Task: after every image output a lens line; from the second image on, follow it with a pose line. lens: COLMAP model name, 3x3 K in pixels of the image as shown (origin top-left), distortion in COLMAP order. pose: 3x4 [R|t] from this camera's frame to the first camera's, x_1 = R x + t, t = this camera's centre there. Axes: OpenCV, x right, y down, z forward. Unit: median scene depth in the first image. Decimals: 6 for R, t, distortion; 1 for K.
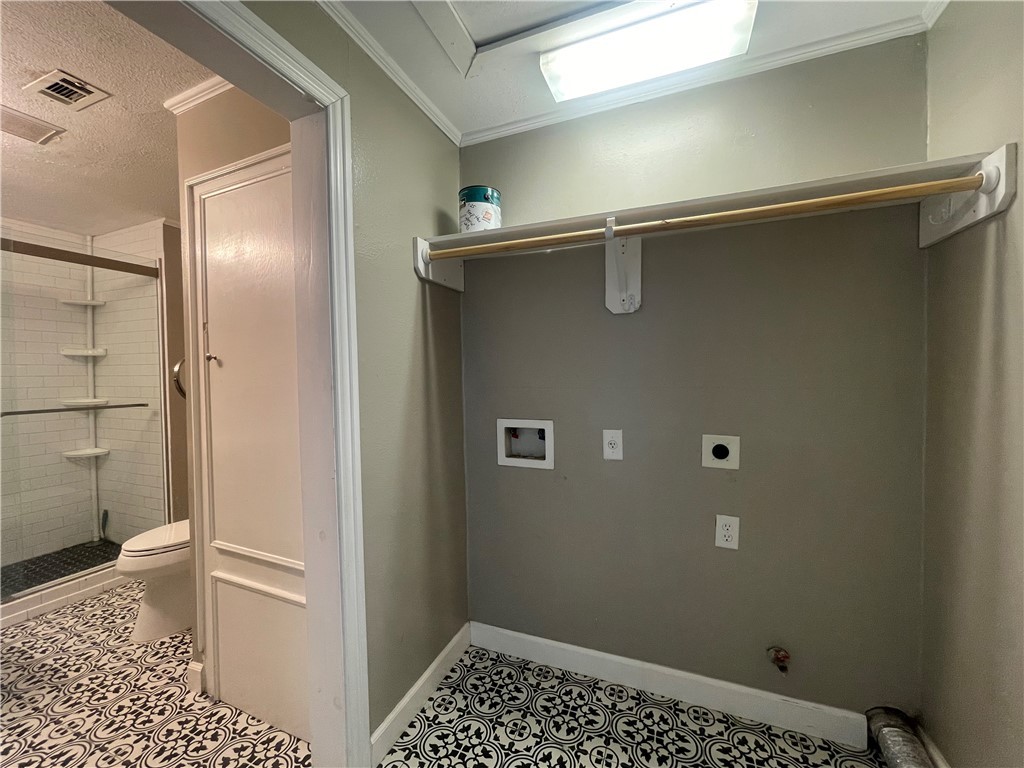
lens RADIAL K [[413.5, 0, 501.8], [0, 413.5, 380.2], [0, 0, 1]] dist [-0.000909, -0.000365]
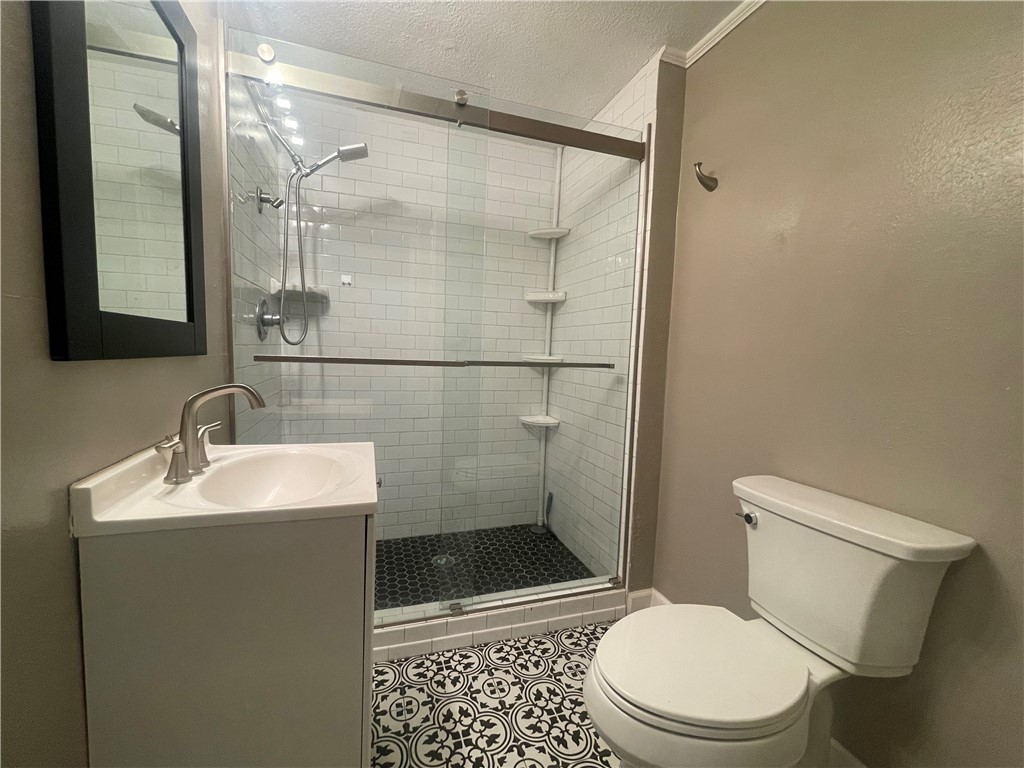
lens RADIAL K [[413.5, 0, 509.3], [0, 413.5, 385.5], [0, 0, 1]] dist [-0.000909, -0.000365]
pose [[0.662684, 0.098316, -0.742418, -0.438584], [-0.060544, 0.995134, 0.077741, 0.045326], [0.746448, -0.006569, 0.665411, 0.406341]]
